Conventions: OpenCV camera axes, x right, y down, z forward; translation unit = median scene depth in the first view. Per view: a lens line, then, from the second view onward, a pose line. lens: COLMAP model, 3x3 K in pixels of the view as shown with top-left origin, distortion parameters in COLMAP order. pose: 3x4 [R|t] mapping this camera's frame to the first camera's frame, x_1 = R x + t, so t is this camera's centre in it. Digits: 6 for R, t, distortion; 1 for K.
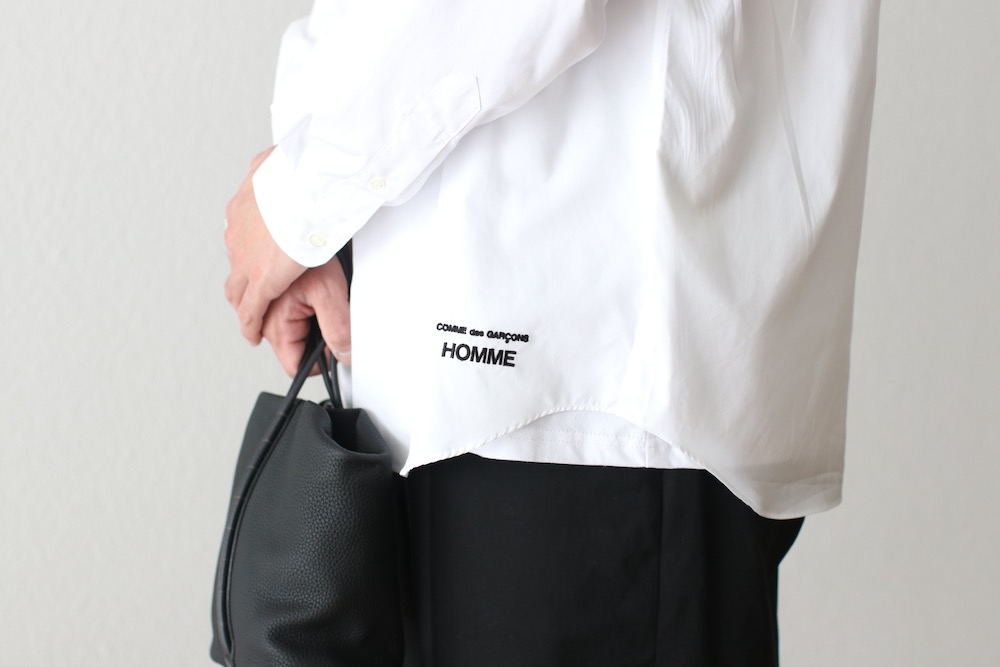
lens RADIAL K [[2437.2, 0, 503.3], [0, 2437.2, 324.0], [0, 0, 1]] dist [-0.140552, 0.000000]
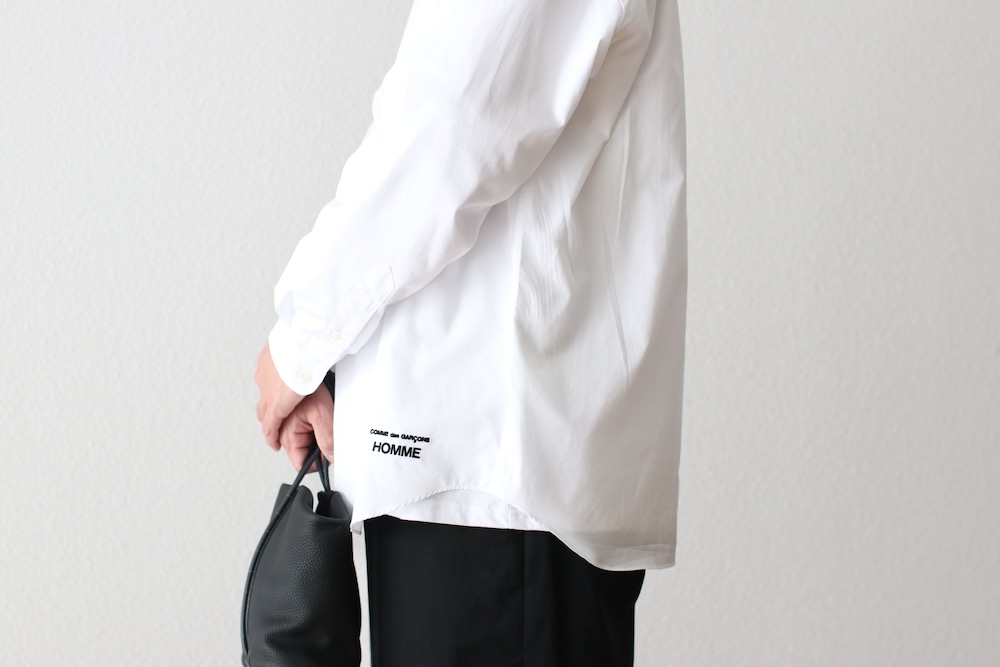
lens RADIAL K [[2308.0, 0, 499.9], [0, 2308.0, 338.9], [0, 0, 1]] dist [-0.150984, 0.000000]
pose [[0.992251, 0.009129, -0.123915, 0.225724], [-0.019592, 0.996317, -0.083481, 0.060789], [0.122696, 0.085262, 0.988775, -0.407312]]
